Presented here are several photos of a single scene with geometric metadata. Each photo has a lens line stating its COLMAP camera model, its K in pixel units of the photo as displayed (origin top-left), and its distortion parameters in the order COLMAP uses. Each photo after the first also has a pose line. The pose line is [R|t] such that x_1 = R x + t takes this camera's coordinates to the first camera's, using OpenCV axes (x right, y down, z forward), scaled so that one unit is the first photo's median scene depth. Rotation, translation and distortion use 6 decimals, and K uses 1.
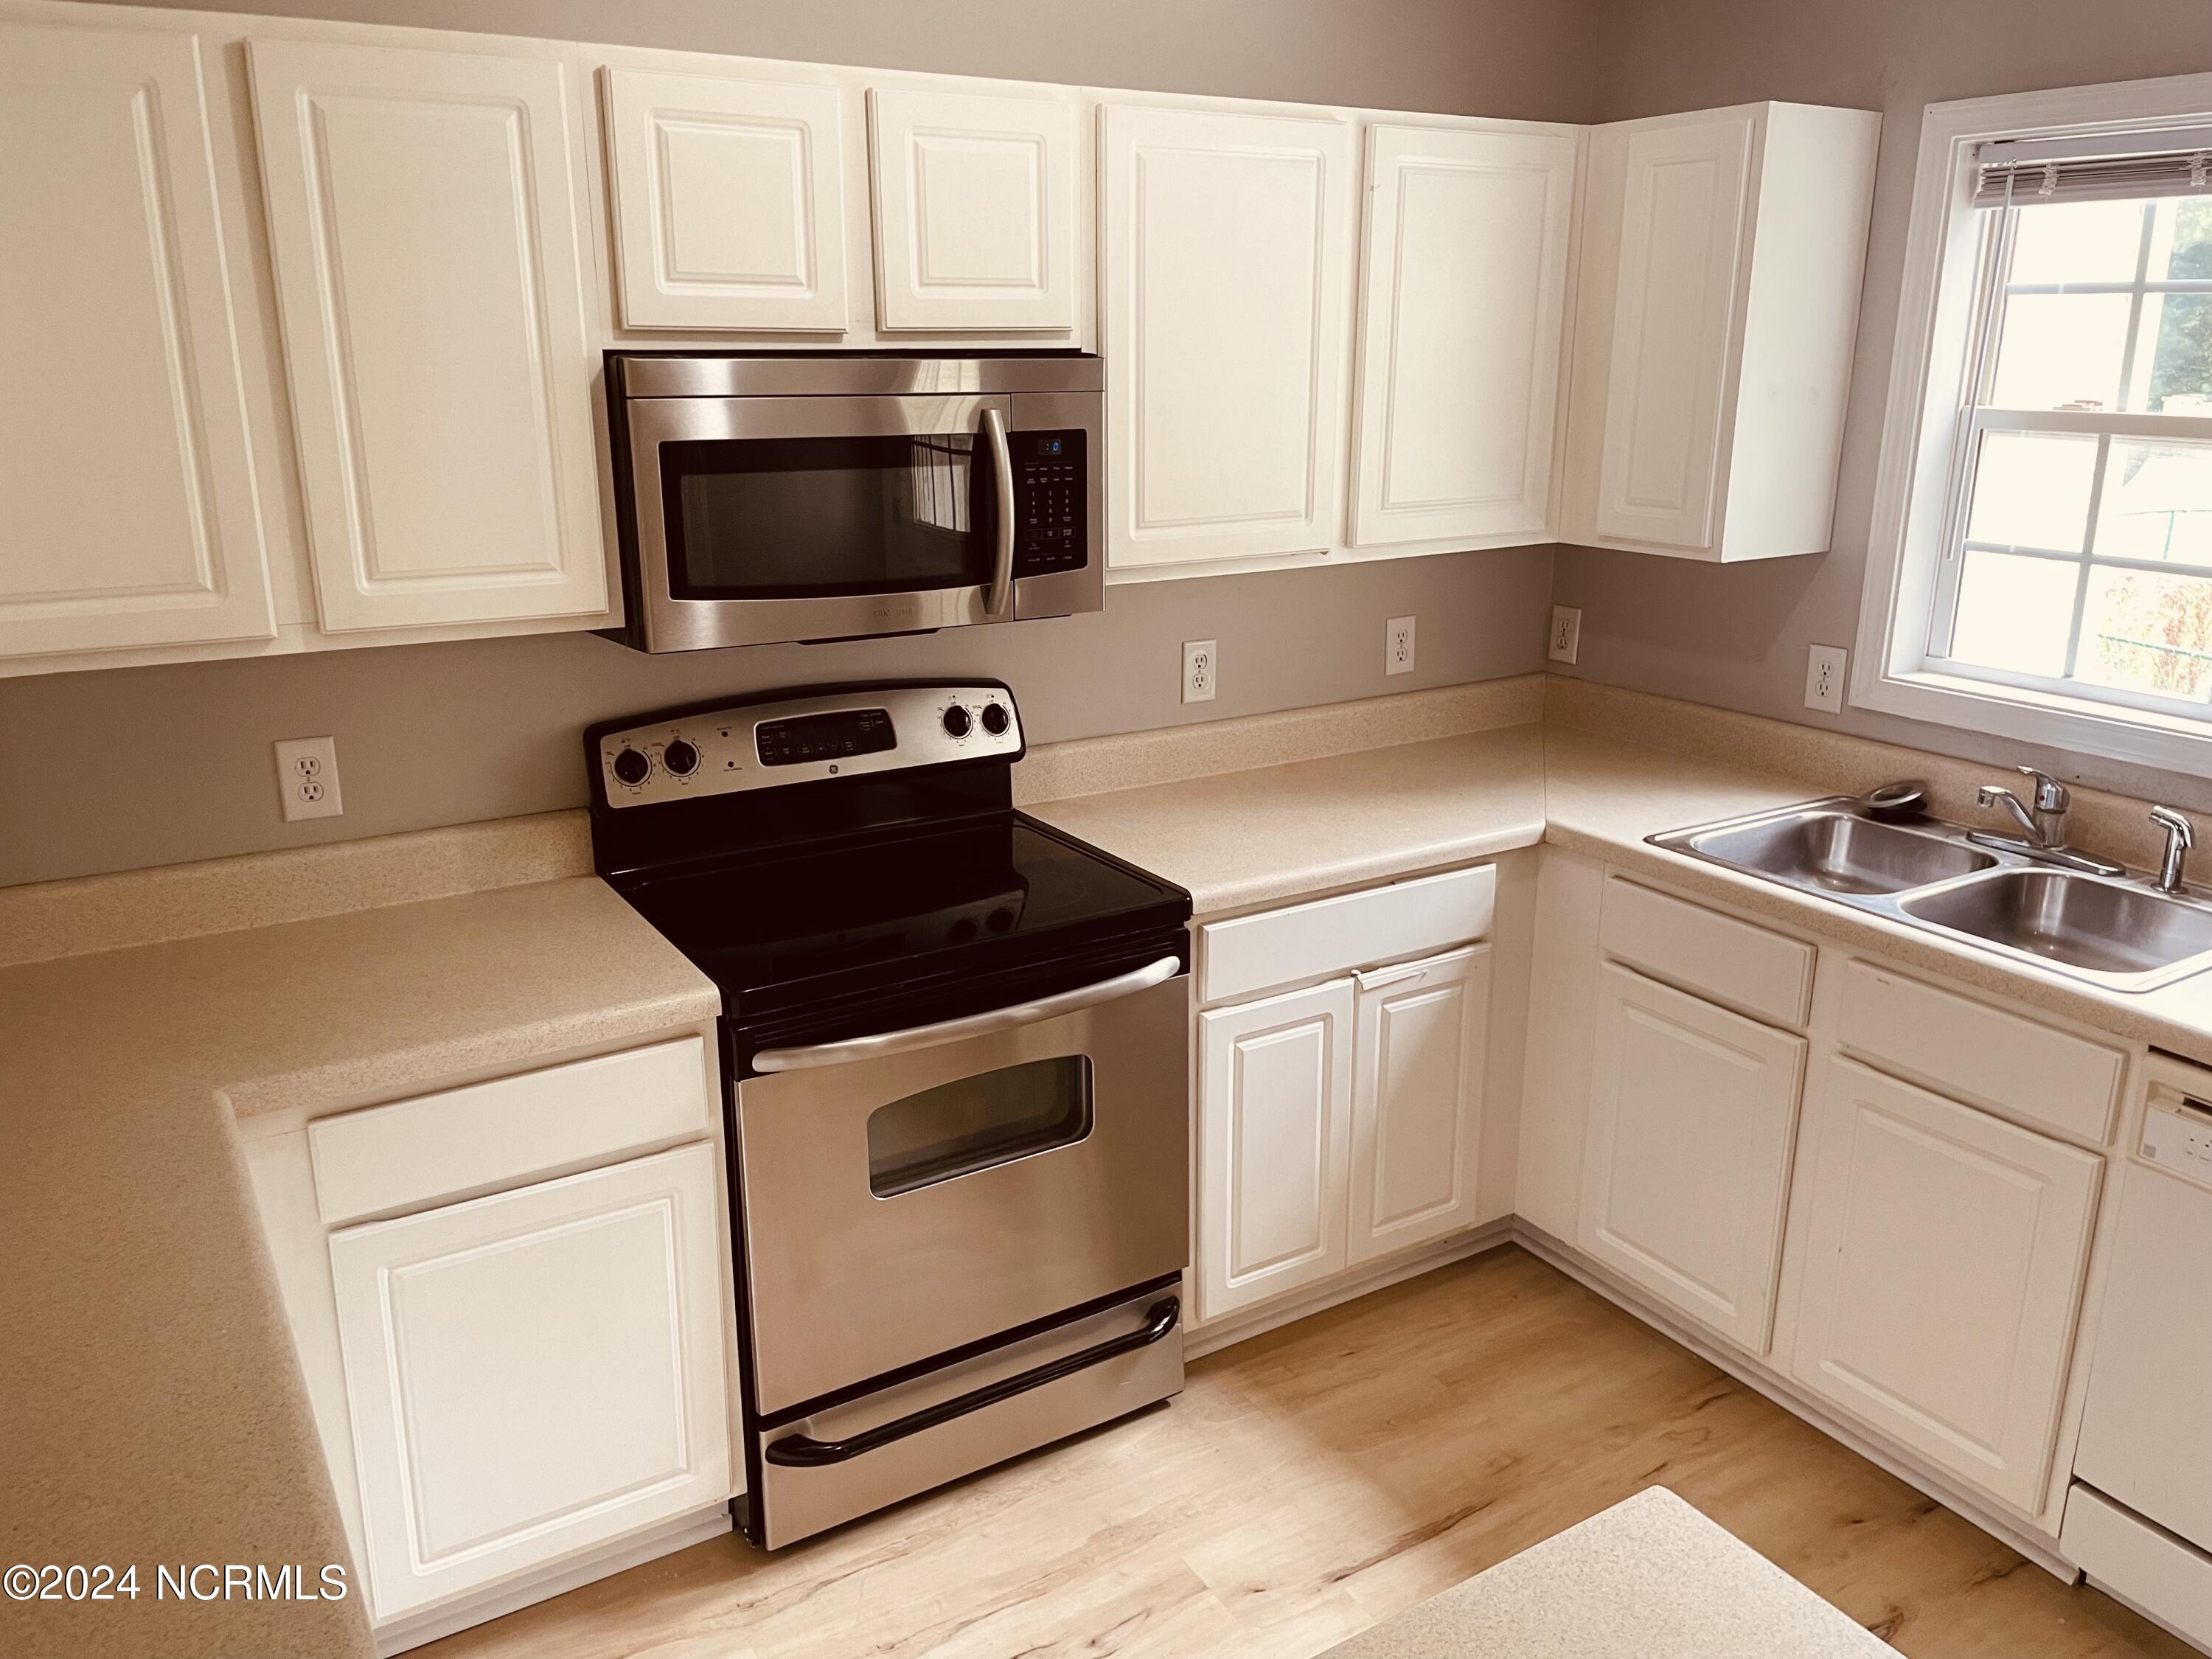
lens RADIAL K [[1695.8, 0, 1115.0], [0, 1695.8, 819.4], [0, 0, 1]] dist [0.094834, -0.126545]
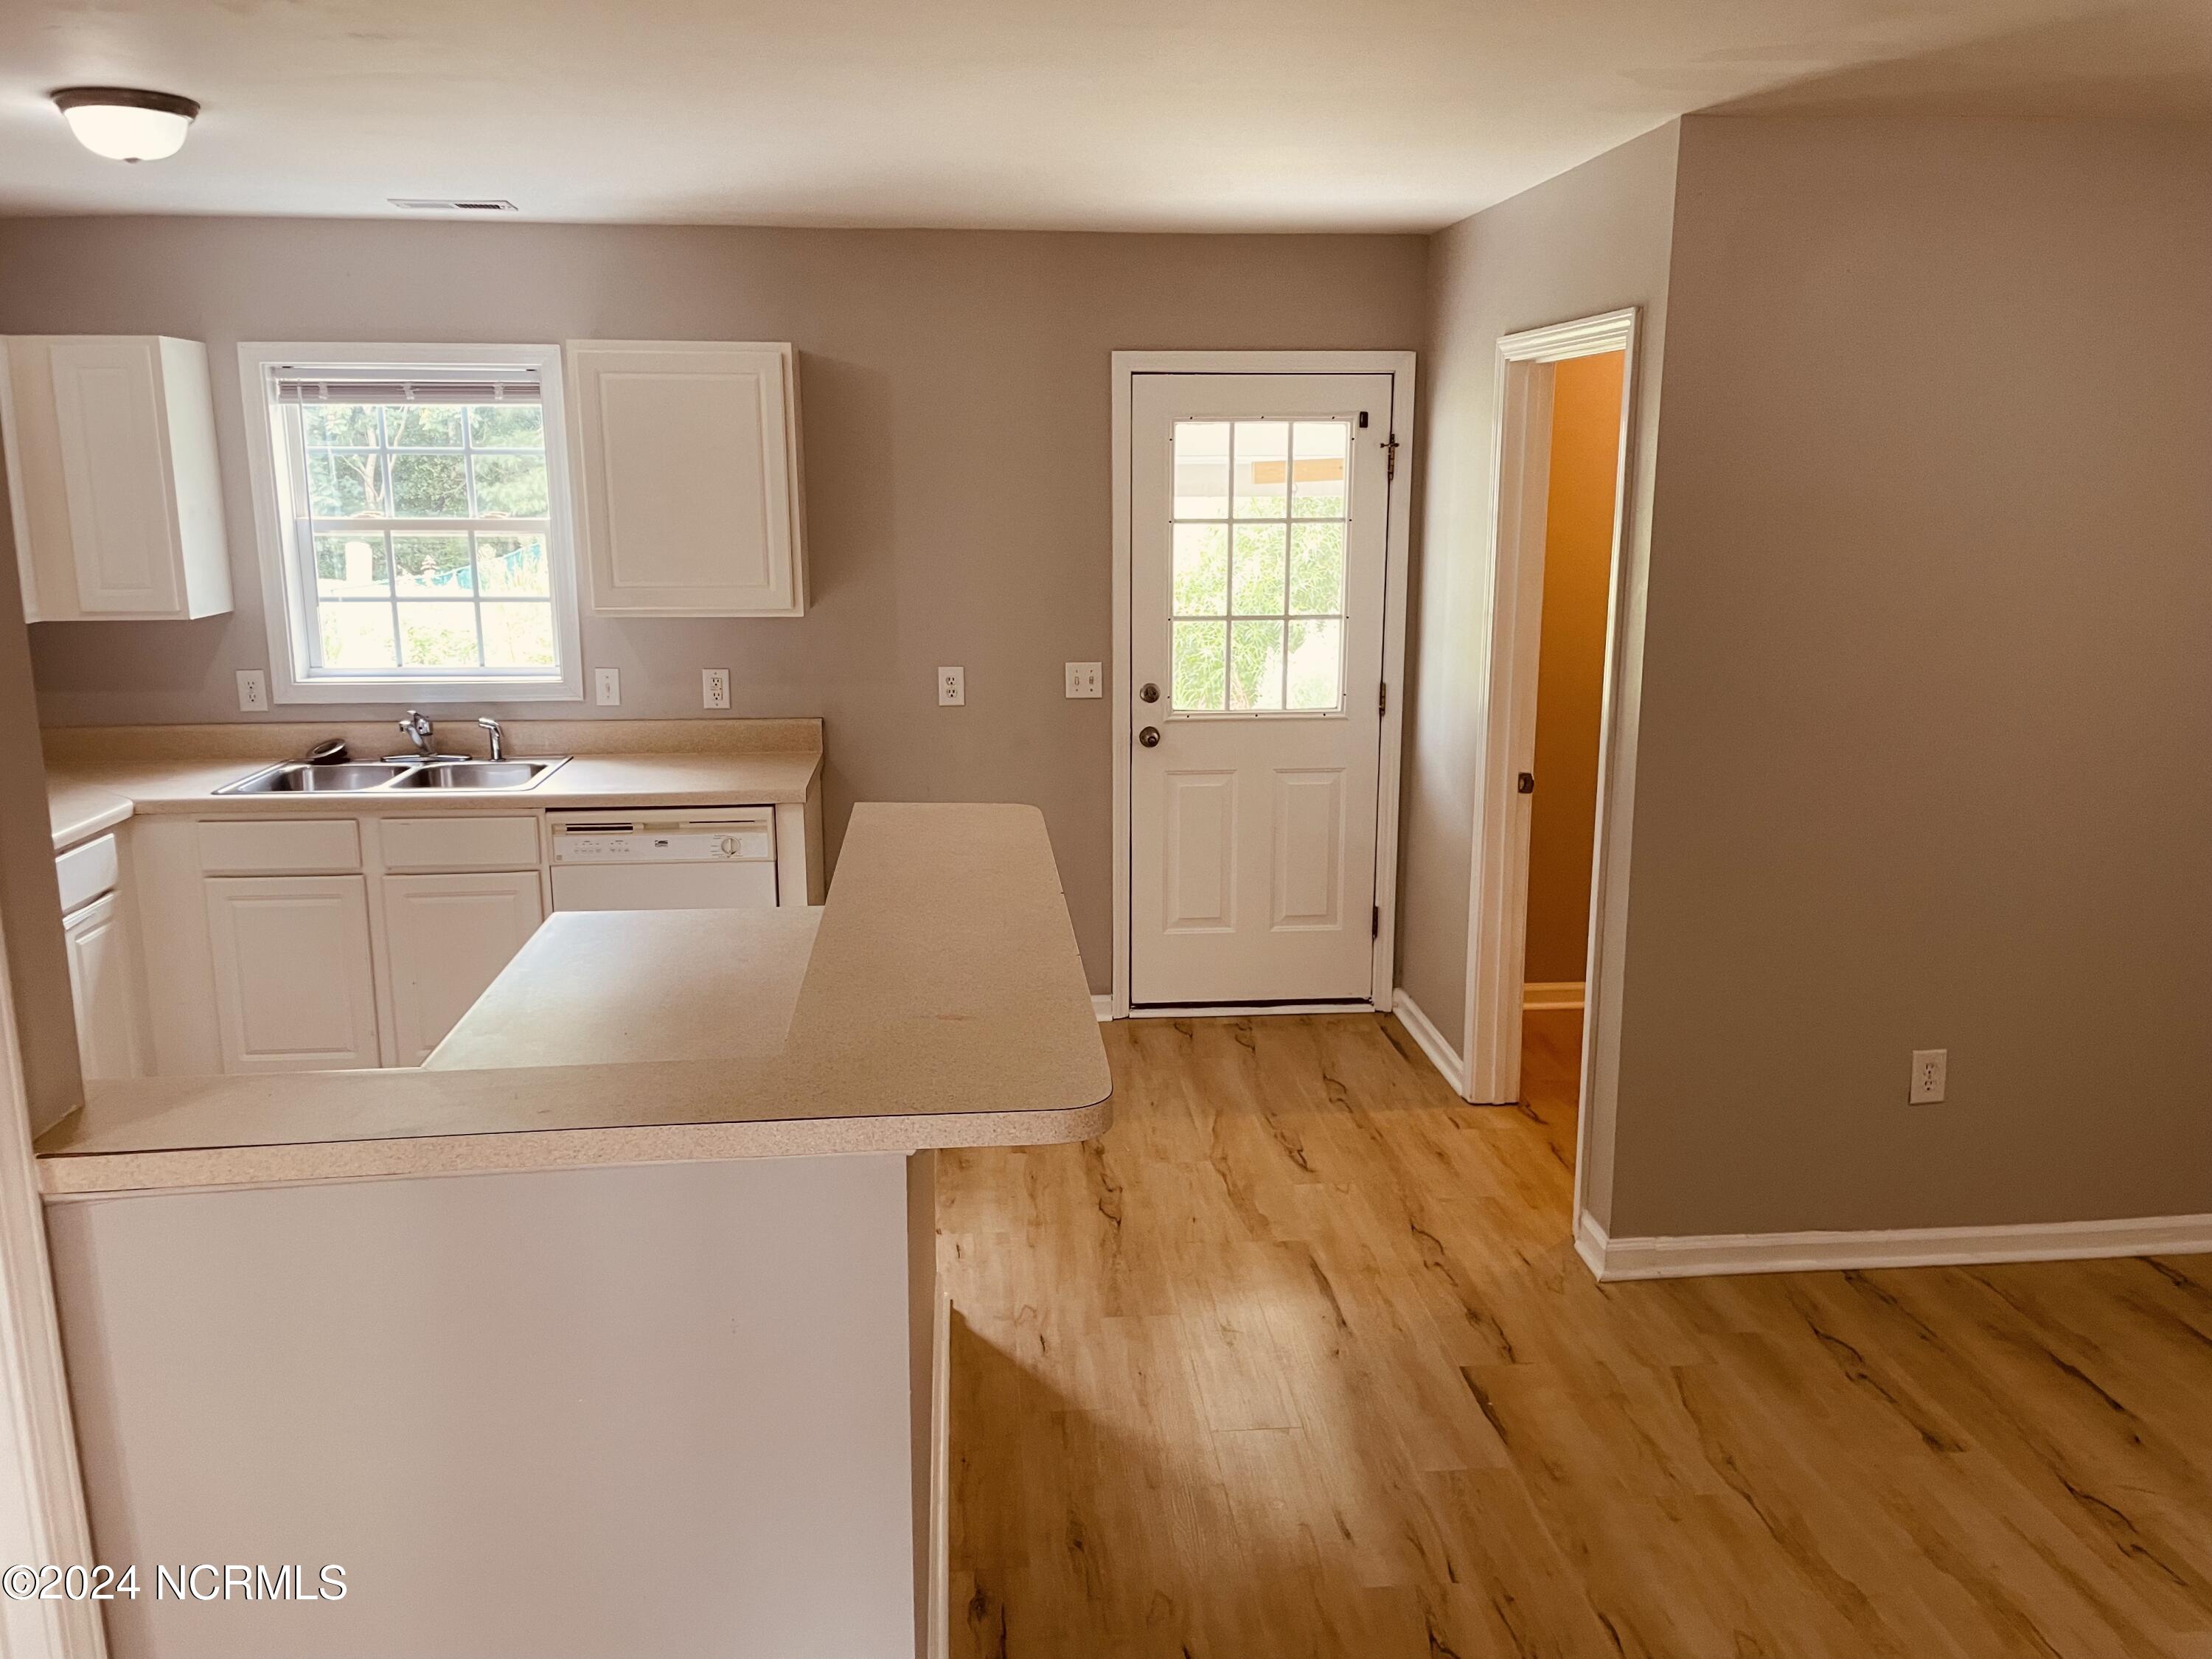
lens RADIAL K [[1695.8, 0, 1115.0], [0, 1695.8, 819.4], [0, 0, 1]] dist [0.094834, -0.126545]
pose [[0.442125, -0.183464, 0.877990, -0.734098], [0.247249, 0.965862, 0.077320, 0.119854], [-0.862202, 0.182897, 0.472393, -0.460137]]
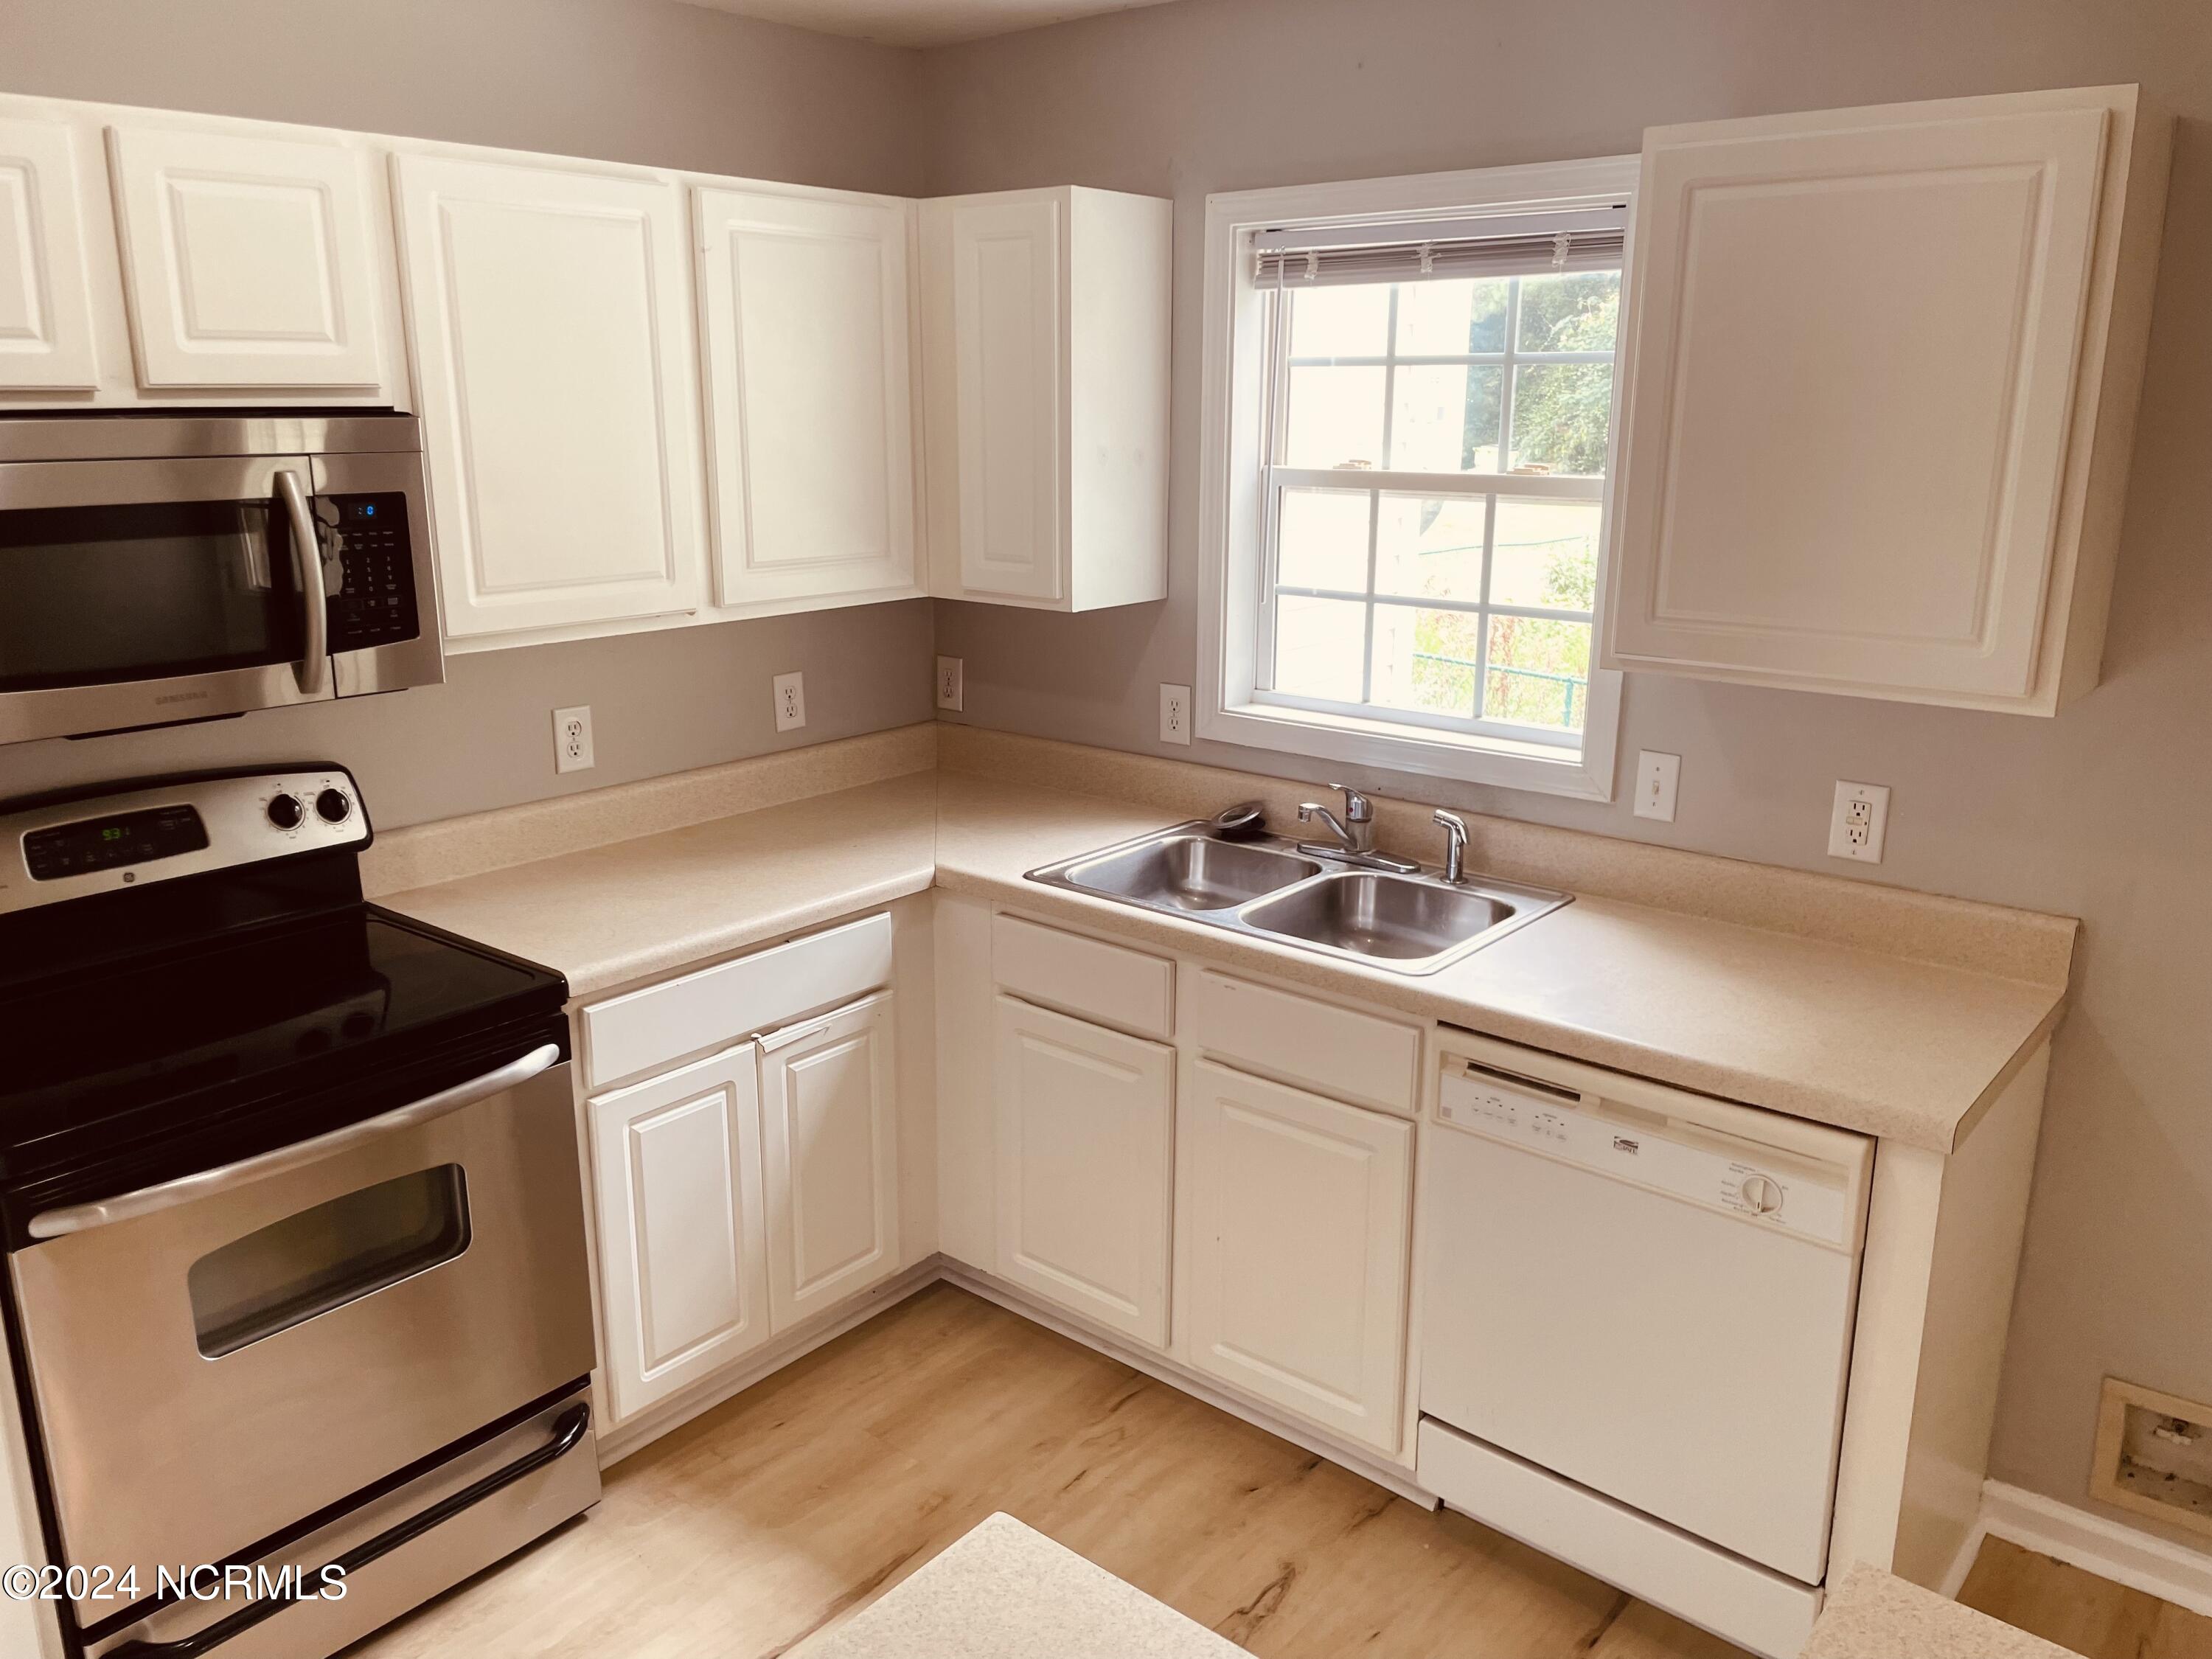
lens RADIAL K [[1692.8, 0, 1110.3], [0, 1692.8, 817.7], [0, 0, 1]] dist [0.093081, -0.122744]
pose [[0.944147, -0.075446, 0.320772, 0.028659], [0.085188, 0.996229, -0.016424, -0.002233], [-0.318324, 0.042833, 0.947014, -0.005287]]
